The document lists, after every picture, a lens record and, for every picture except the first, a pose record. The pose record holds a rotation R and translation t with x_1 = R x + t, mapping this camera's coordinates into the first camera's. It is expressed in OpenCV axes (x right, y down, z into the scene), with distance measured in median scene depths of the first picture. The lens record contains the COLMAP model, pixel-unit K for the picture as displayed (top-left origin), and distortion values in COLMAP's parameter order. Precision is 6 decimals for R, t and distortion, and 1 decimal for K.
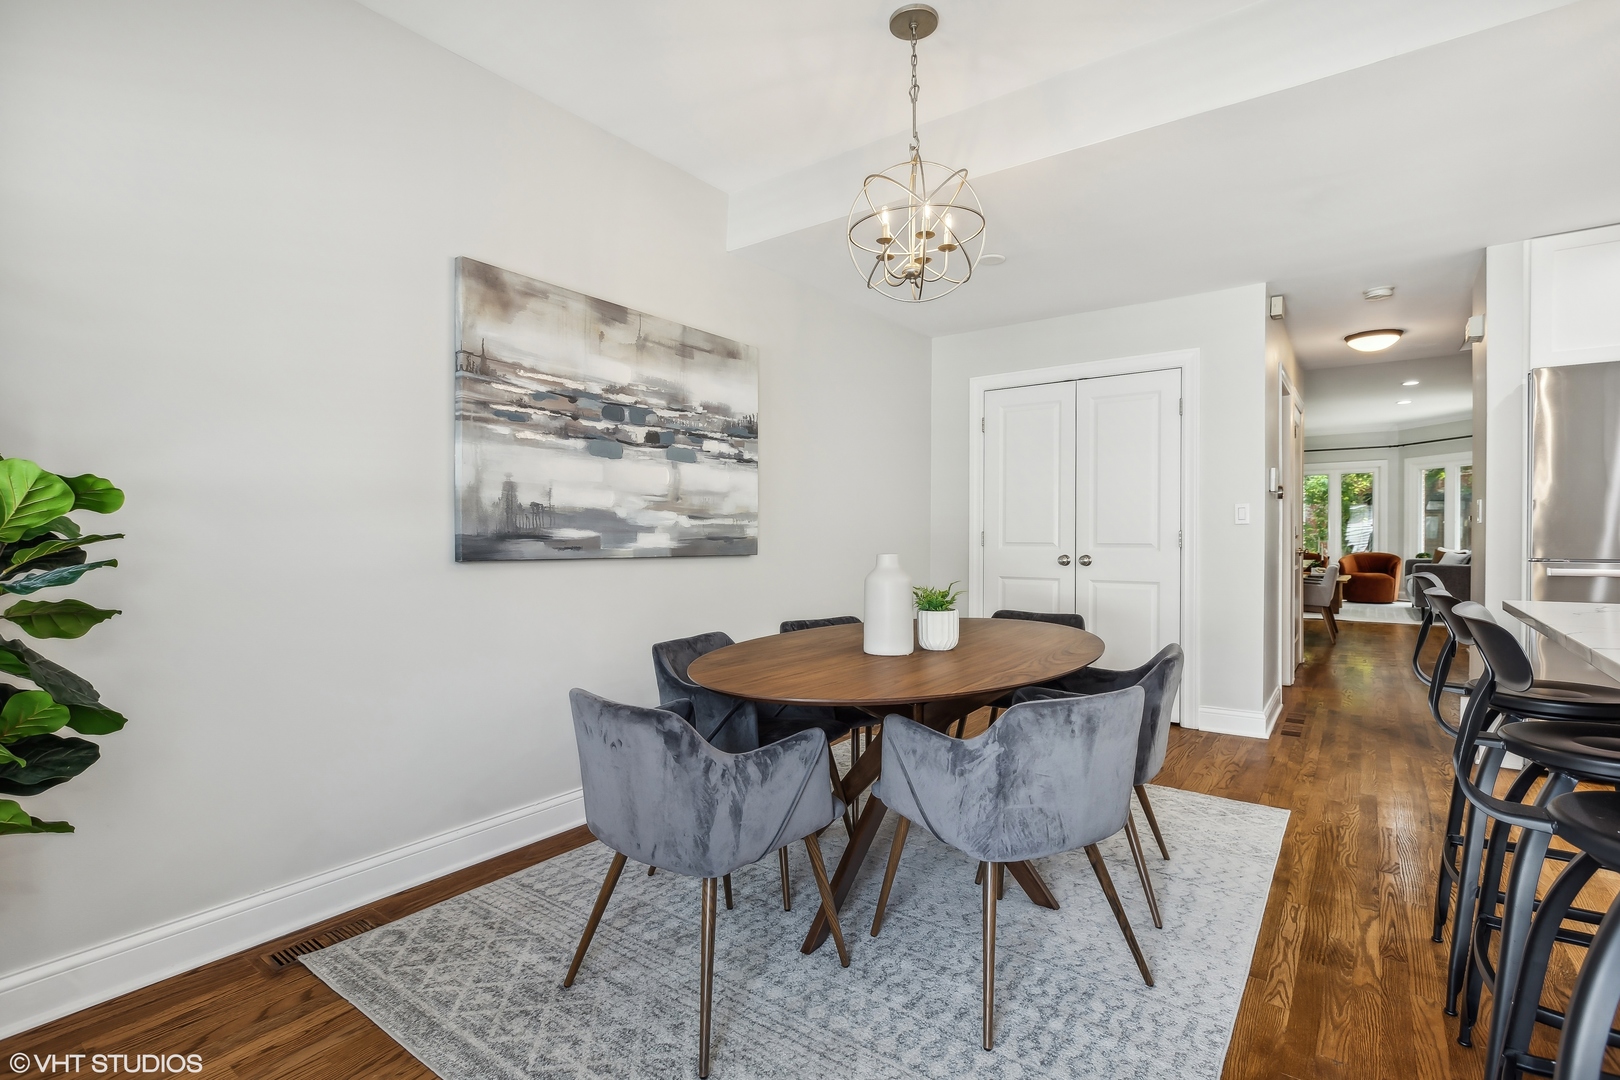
lens RADIAL K [[764.9, 0, 809.9], [0, 764.9, 539.3], [0, 0, 1]] dist [-0.001557, 0.000332]
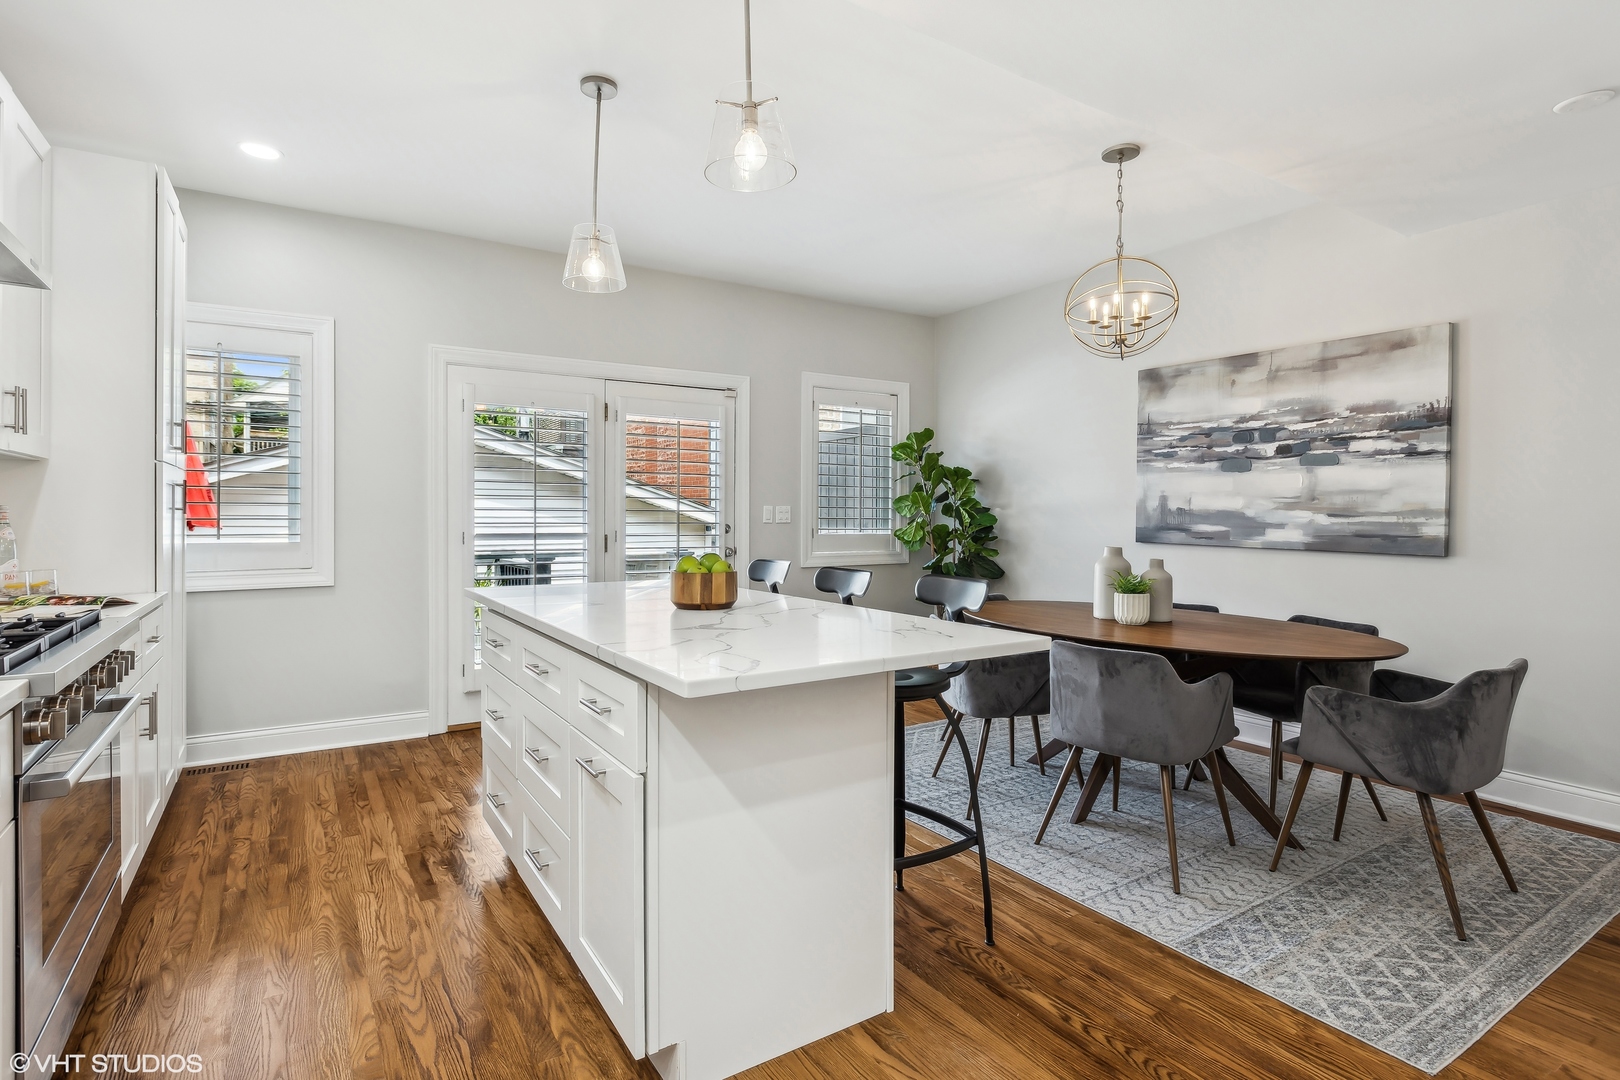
lens RADIAL K [[815.4, 0, 811.7], [0, 815.4, 527.8], [0, 0, 1]] dist [0.000051, 0.000101]
pose [[-0.353263, 0.018806, -0.935335, 1.314850], [-0.010194, 0.999661, 0.023950, -0.034807], [0.935468, 0.017996, -0.352952, 0.793916]]
